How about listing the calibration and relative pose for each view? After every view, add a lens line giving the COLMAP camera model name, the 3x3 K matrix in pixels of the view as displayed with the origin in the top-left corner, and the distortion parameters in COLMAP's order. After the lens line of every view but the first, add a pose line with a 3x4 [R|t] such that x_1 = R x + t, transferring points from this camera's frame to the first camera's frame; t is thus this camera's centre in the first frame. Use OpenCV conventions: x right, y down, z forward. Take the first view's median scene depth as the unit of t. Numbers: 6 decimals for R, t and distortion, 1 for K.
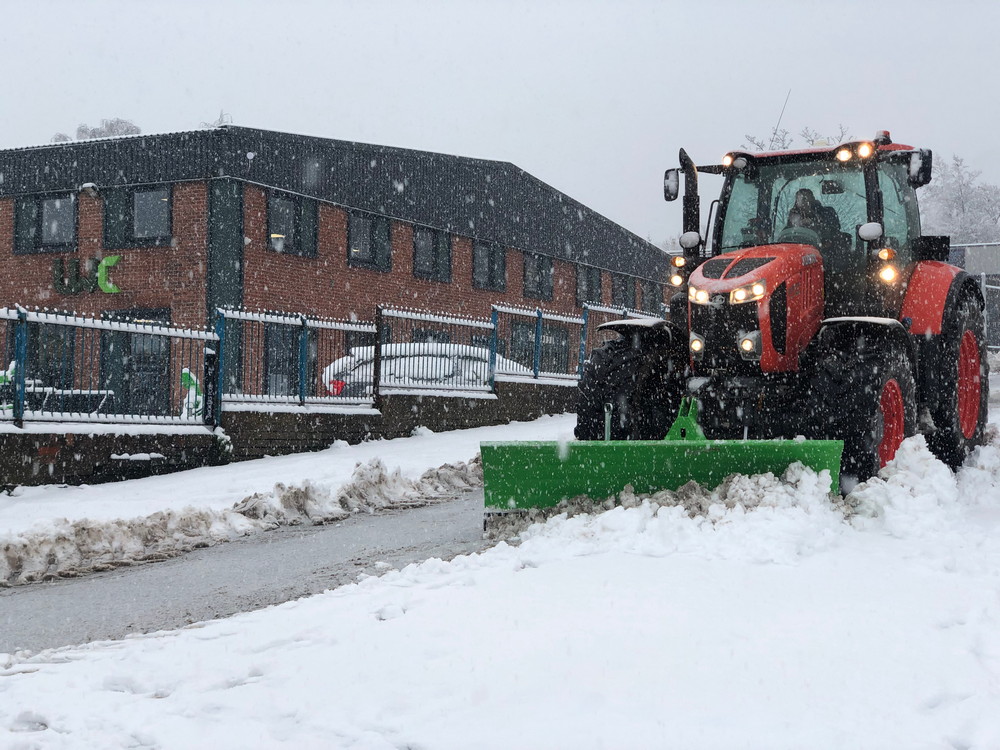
lens RADIAL K [[1496.9, 0, 499.7], [0, 1496.9, 370.8], [0, 0, 1]] dist [-0.013035, 0.000000]
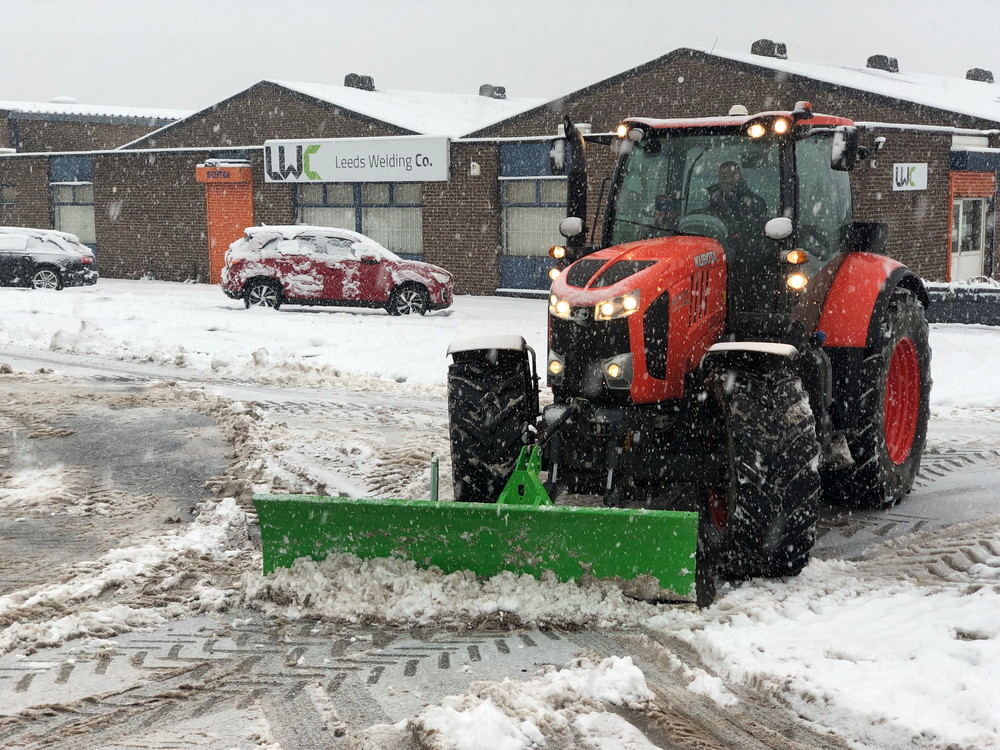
lens RADIAL K [[1496.9, 0, 501.4], [0, 1496.9, 373.3], [0, 0, 1]] dist [-0.013035, 0.000000]
pose [[0.999699, 0.024418, -0.002376, 0.098323], [-0.024221, 0.997729, 0.062857, -0.061318], [0.003905, -0.062781, 0.998020, 0.169108]]
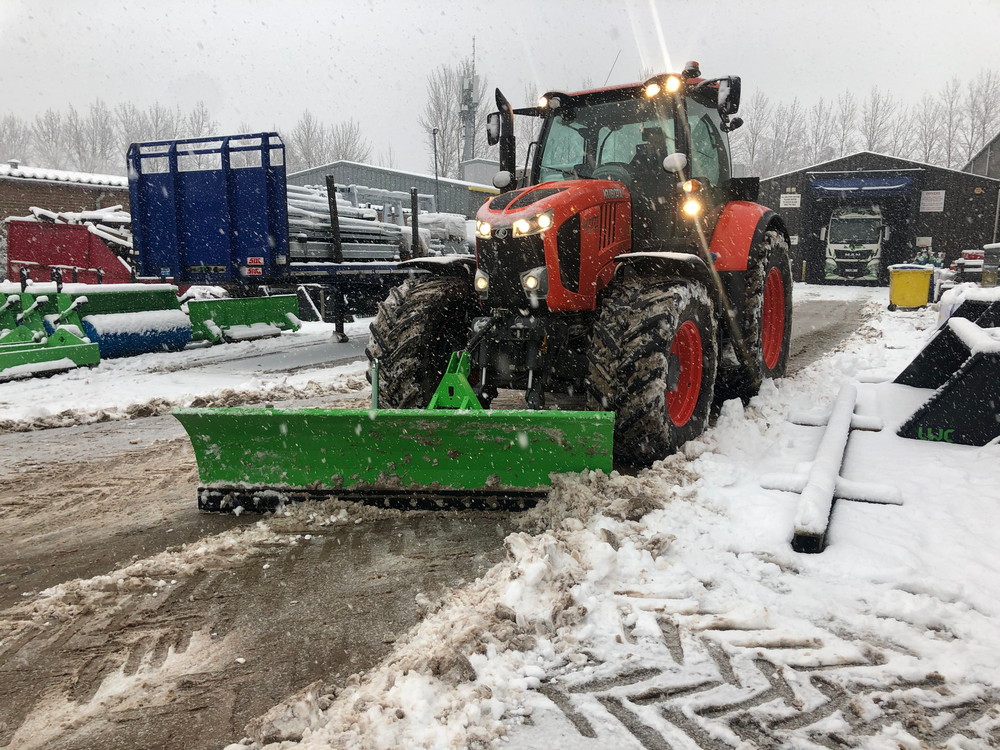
lens RADIAL K [[819.9, 0, 496.8], [0, 819.9, 383.9], [0, 0, 1]] dist [-0.031325, -0.018728]
pose [[0.999752, -0.002866, -0.022079, 0.144283], [0.005246, 0.994081, 0.108516, -0.009464], [0.021637, -0.108605, 0.993849, 0.458200]]
